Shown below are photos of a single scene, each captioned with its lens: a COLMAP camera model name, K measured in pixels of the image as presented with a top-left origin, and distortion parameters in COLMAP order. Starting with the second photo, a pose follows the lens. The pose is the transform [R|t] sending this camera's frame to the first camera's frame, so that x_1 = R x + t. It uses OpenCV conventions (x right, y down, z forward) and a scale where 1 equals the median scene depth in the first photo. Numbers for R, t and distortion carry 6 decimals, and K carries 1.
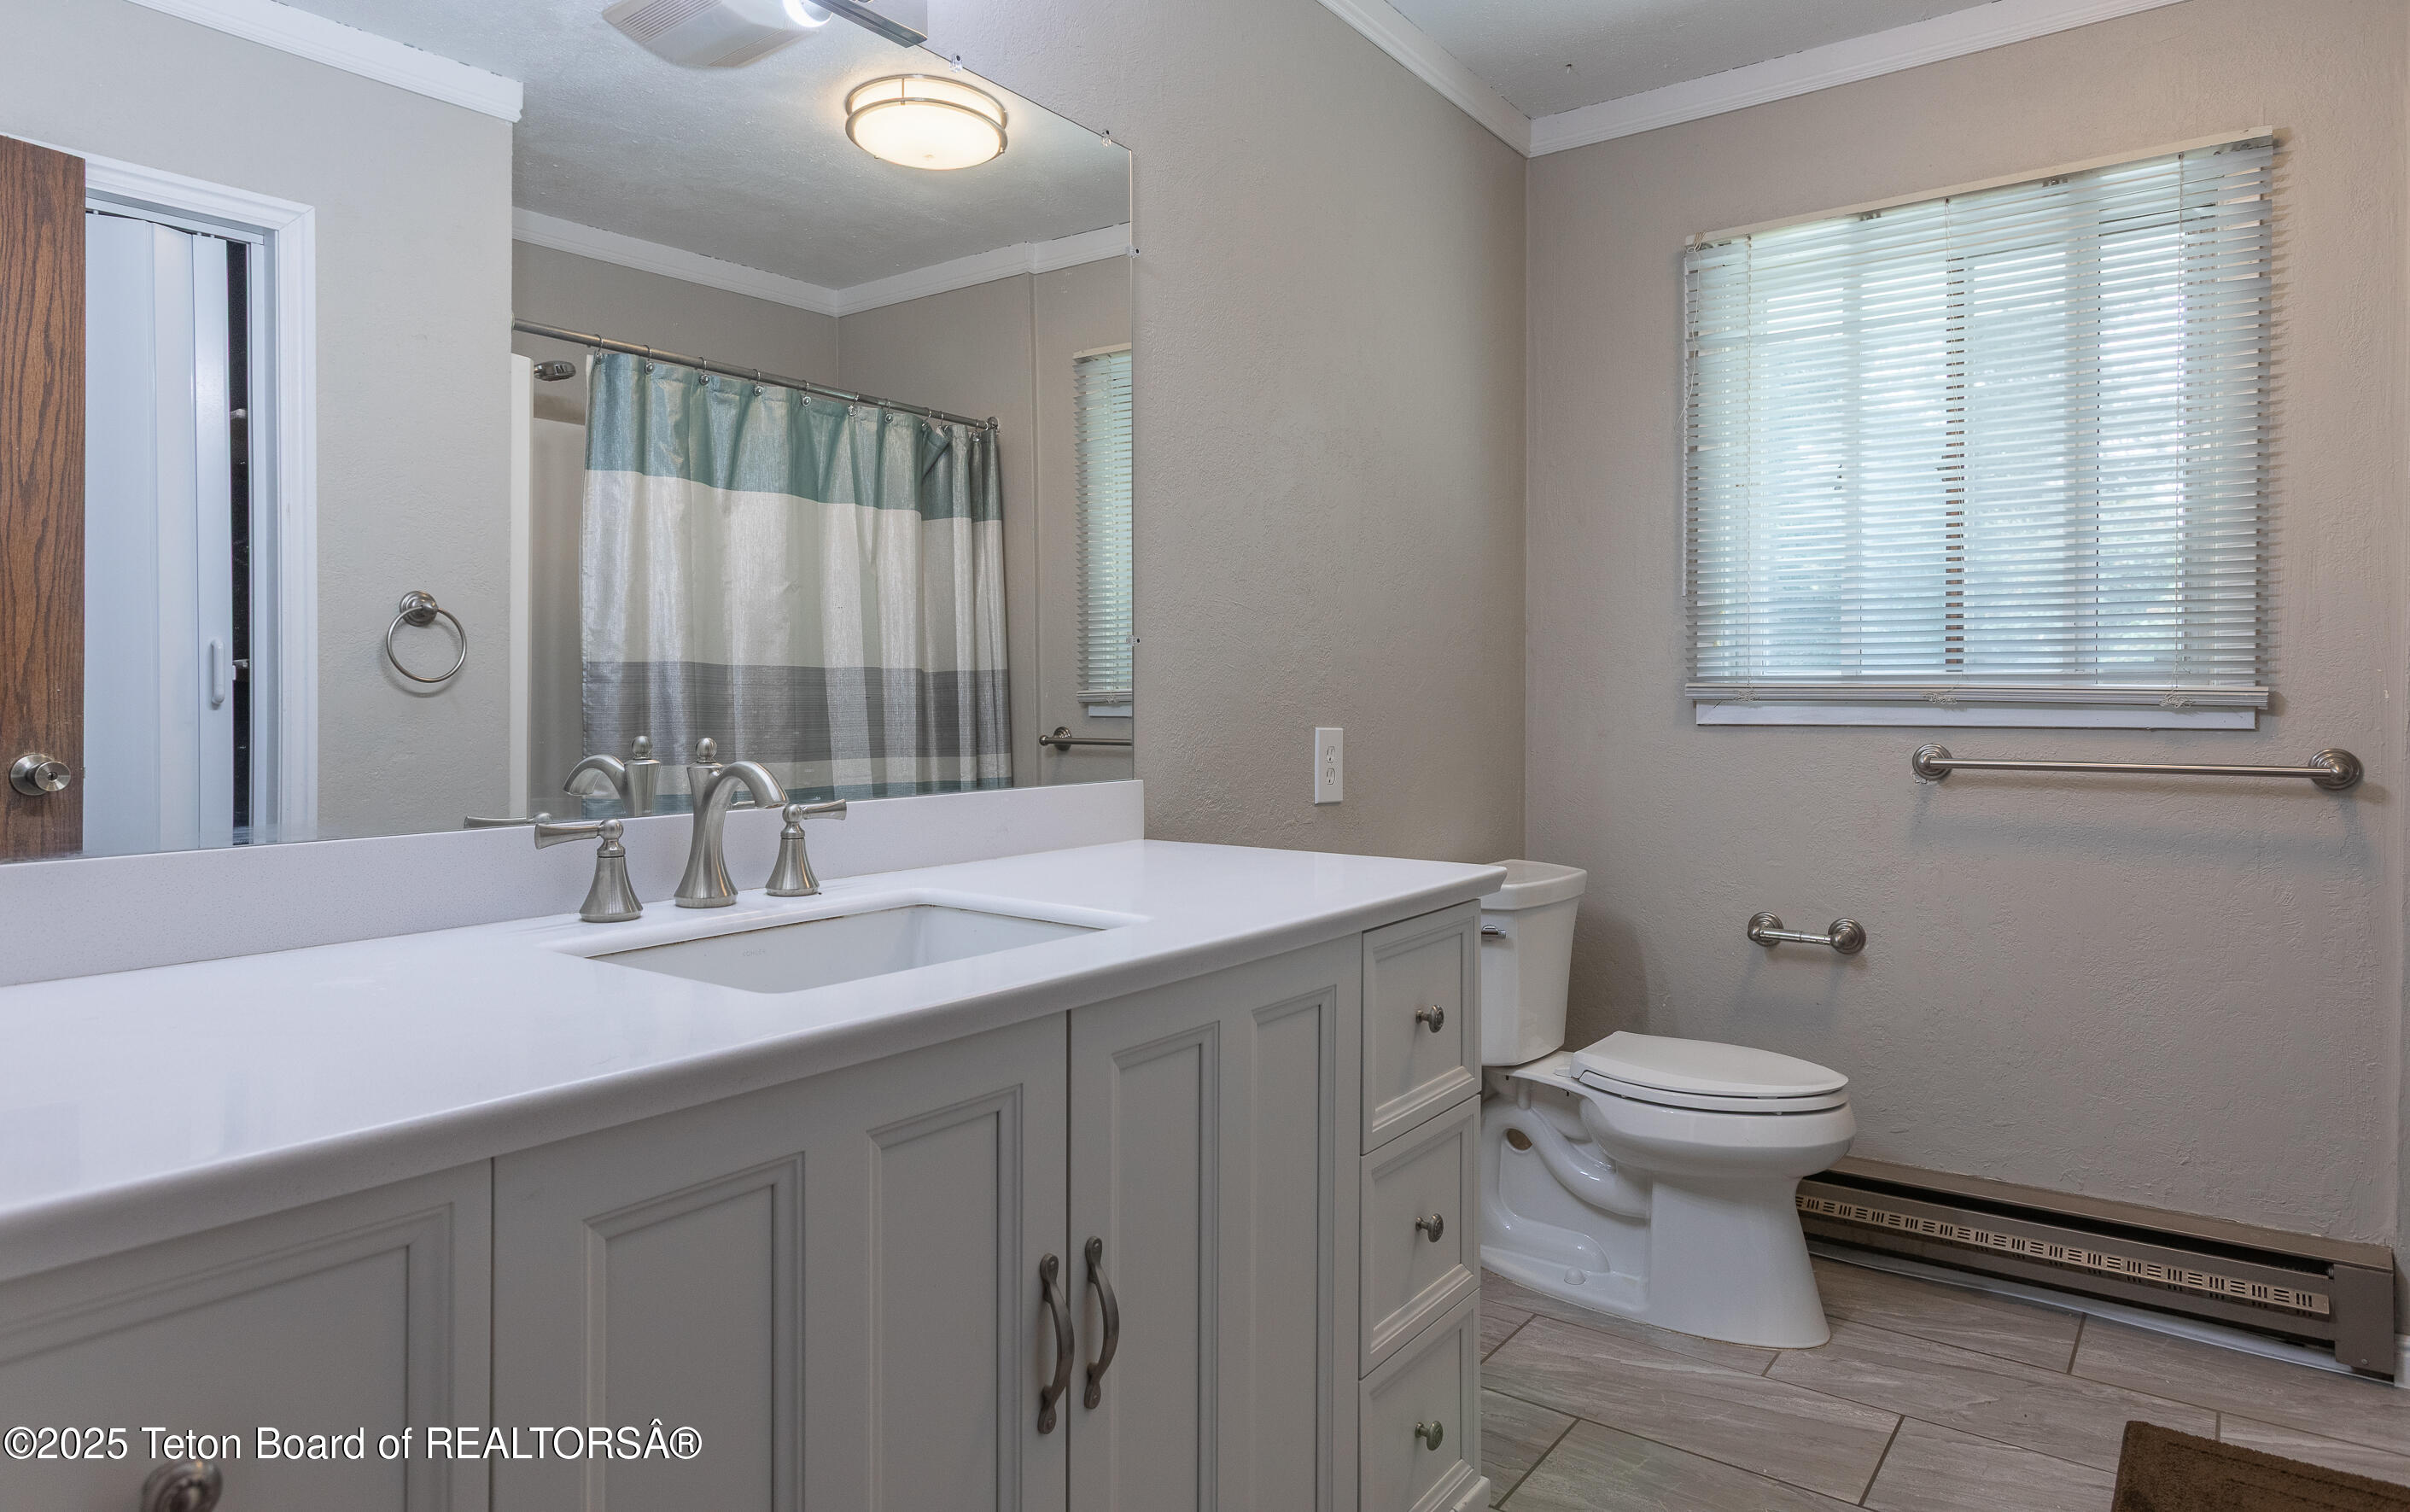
lens RADIAL K [[1429.0, 0, 1205.2], [0, 1429.0, 766.1], [0, 0, 1]] dist [0.003873, 0.001827]
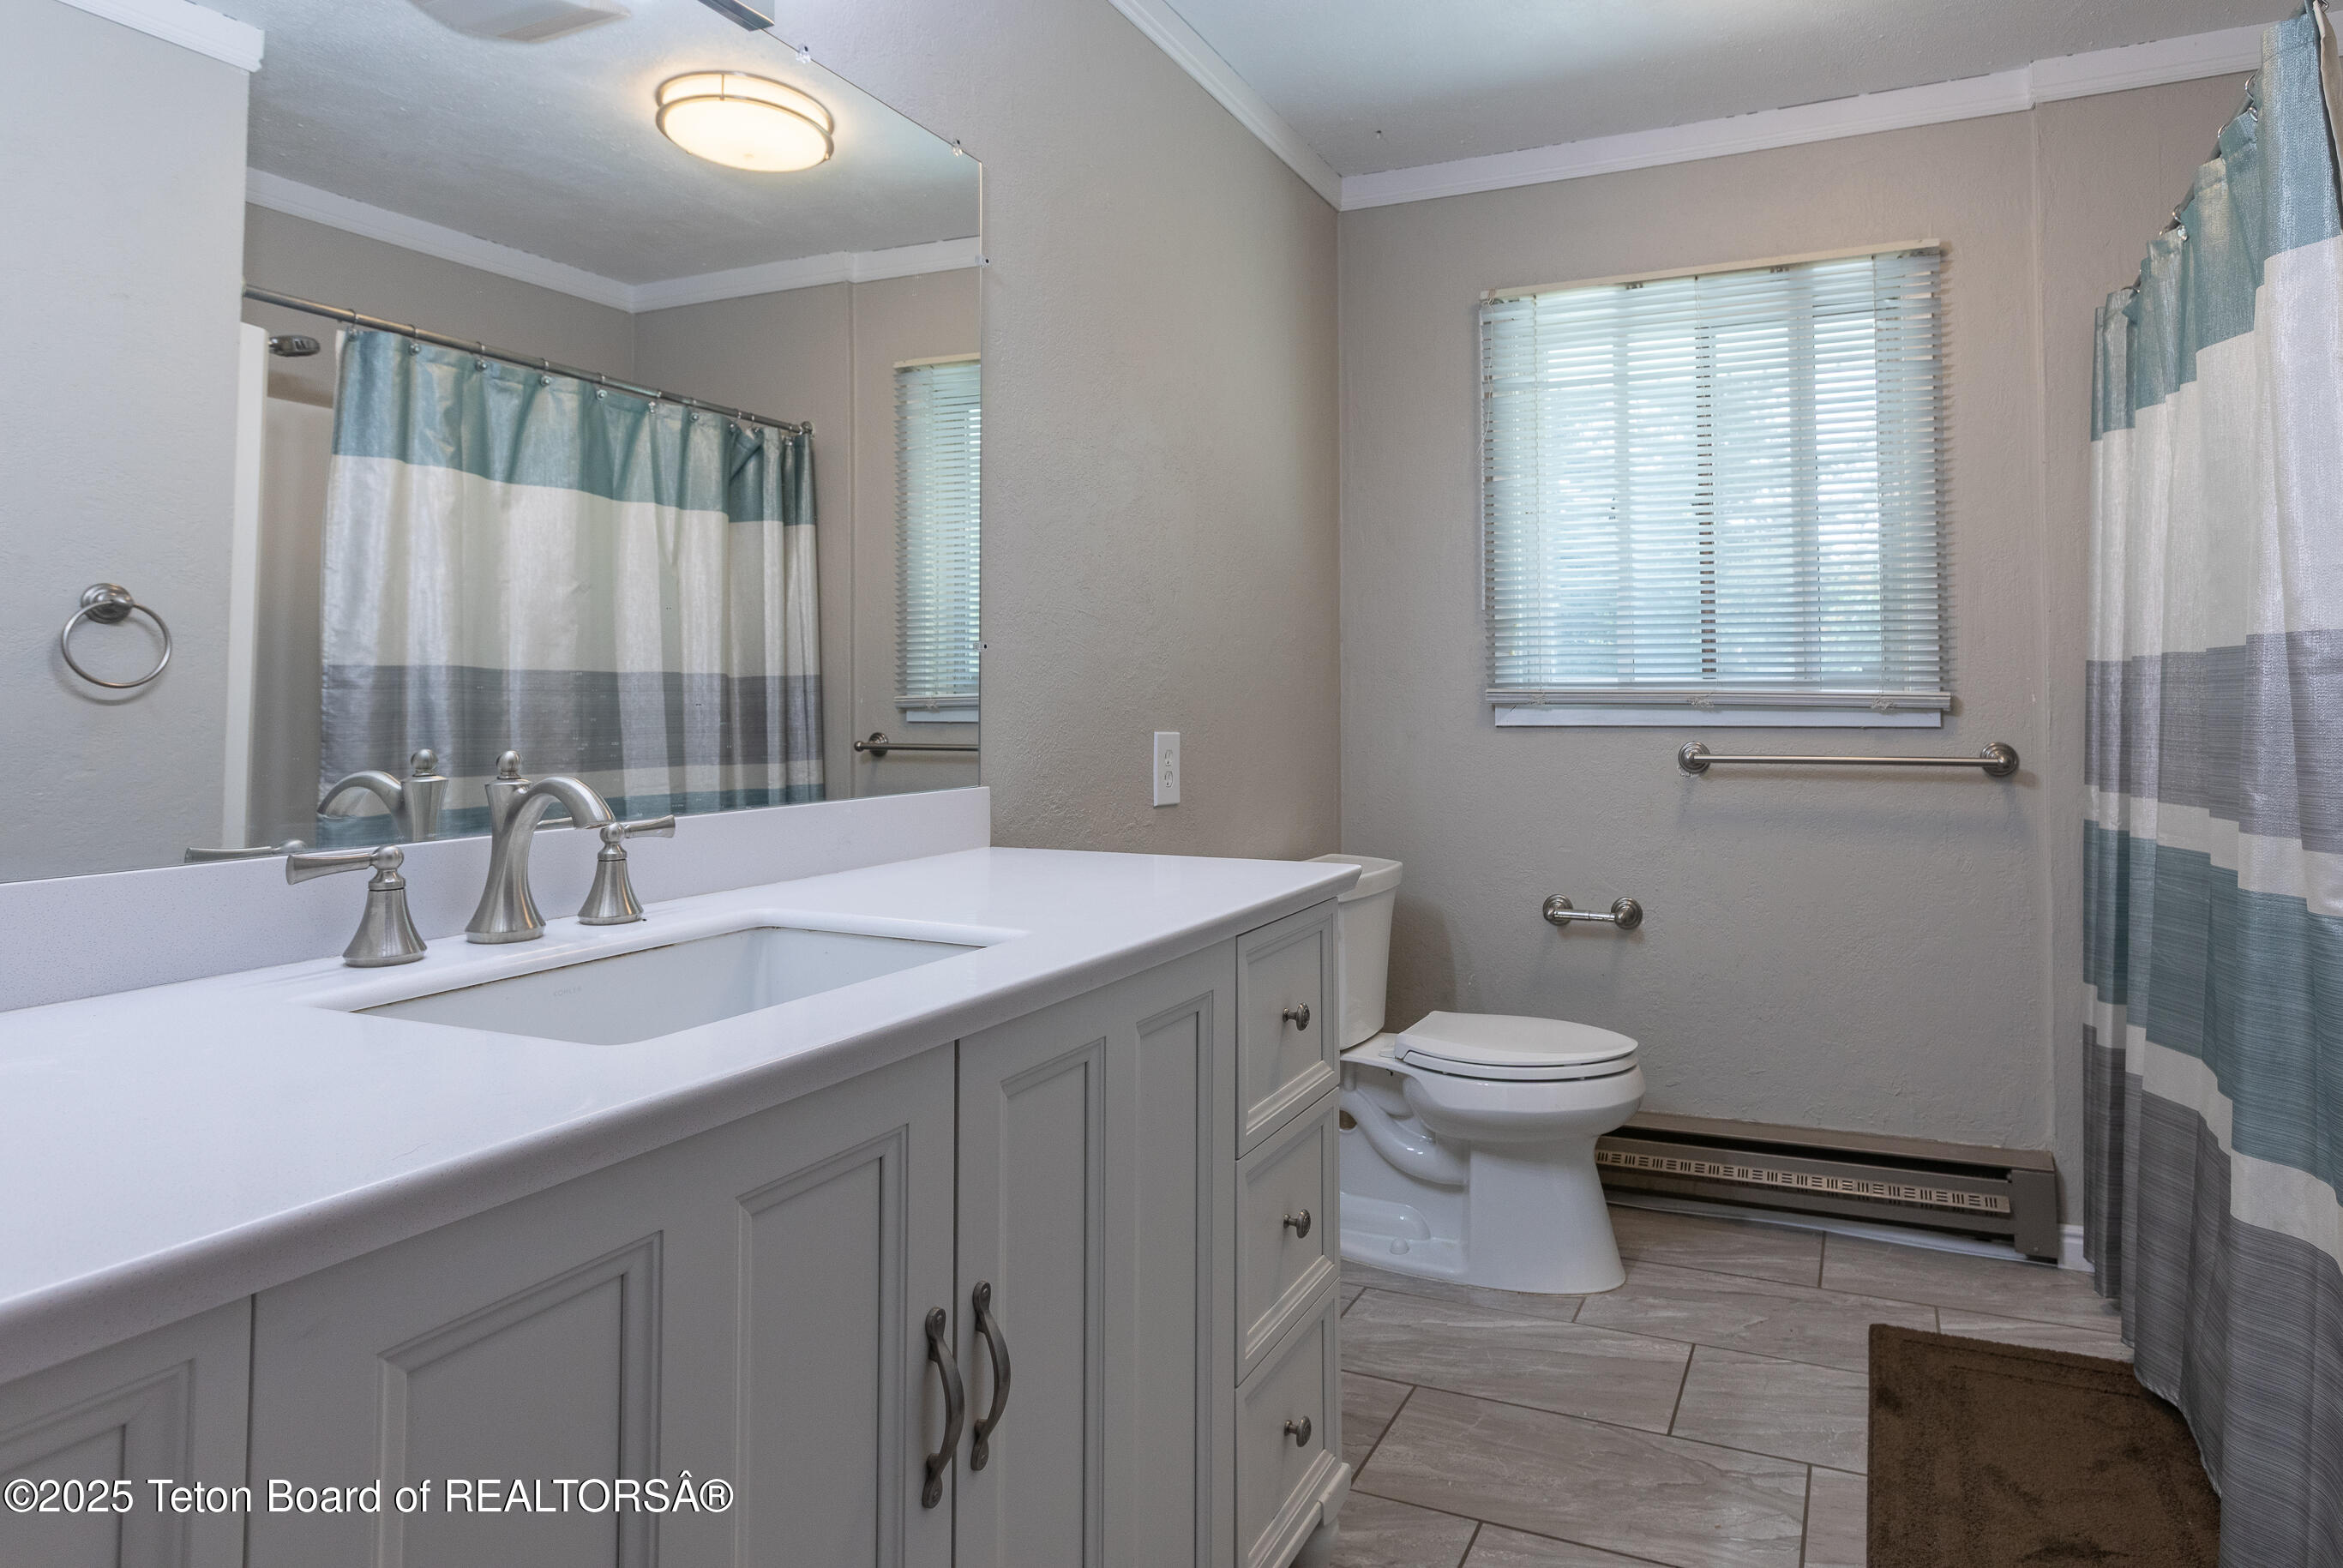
lens RADIAL K [[1293.0, 0, 1299.0], [0, 1293.0, 694.2], [0, 0, 1]] dist [-0.010310, 0.010423]
pose [[0.966876, -0.001438, 0.255242, -0.063971], [0.014922, 0.998592, -0.050898, -0.005610], [-0.254809, 0.053020, 0.965537, 0.078016]]
